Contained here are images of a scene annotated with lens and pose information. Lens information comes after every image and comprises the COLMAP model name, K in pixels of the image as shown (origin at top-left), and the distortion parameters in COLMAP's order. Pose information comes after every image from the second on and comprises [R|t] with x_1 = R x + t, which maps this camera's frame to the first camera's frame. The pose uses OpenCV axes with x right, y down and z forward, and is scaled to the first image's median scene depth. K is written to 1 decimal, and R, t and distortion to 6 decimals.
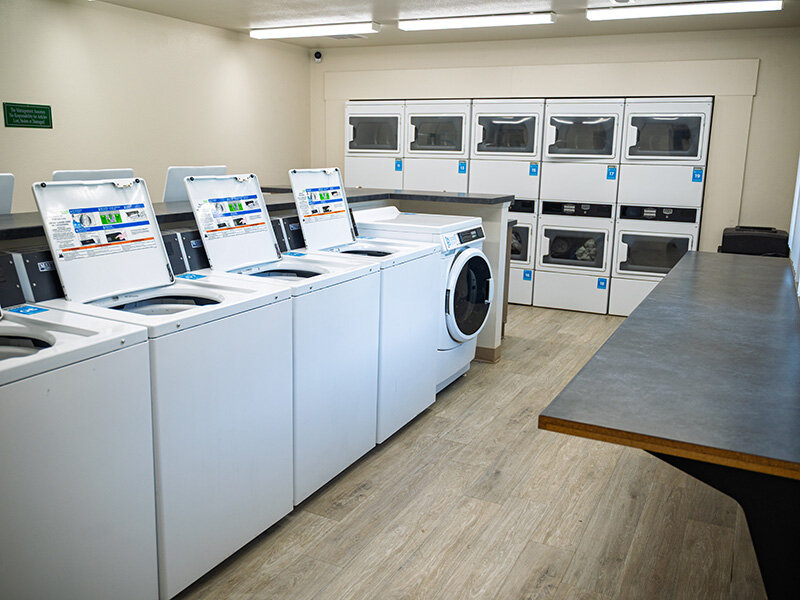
lens RADIAL K [[734.6, 0, 396.9], [0, 734.6, 303.1], [0, 0, 1]] dist [0.008898, 0.000000]
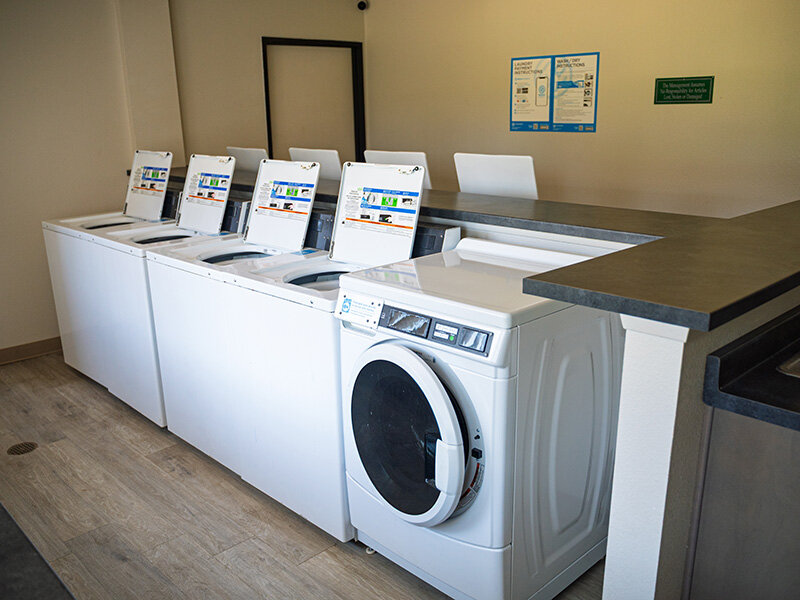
lens RADIAL K [[734.6, 0, 393.5], [0, 734.6, 303.7], [0, 0, 1]] dist [0.008898, 0.000000]
pose [[-0.345763, 0.238259, -0.907568, 0.714025], [-0.189081, 0.929692, 0.316102, -0.337575], [0.919074, 0.280900, -0.276403, 1.463877]]
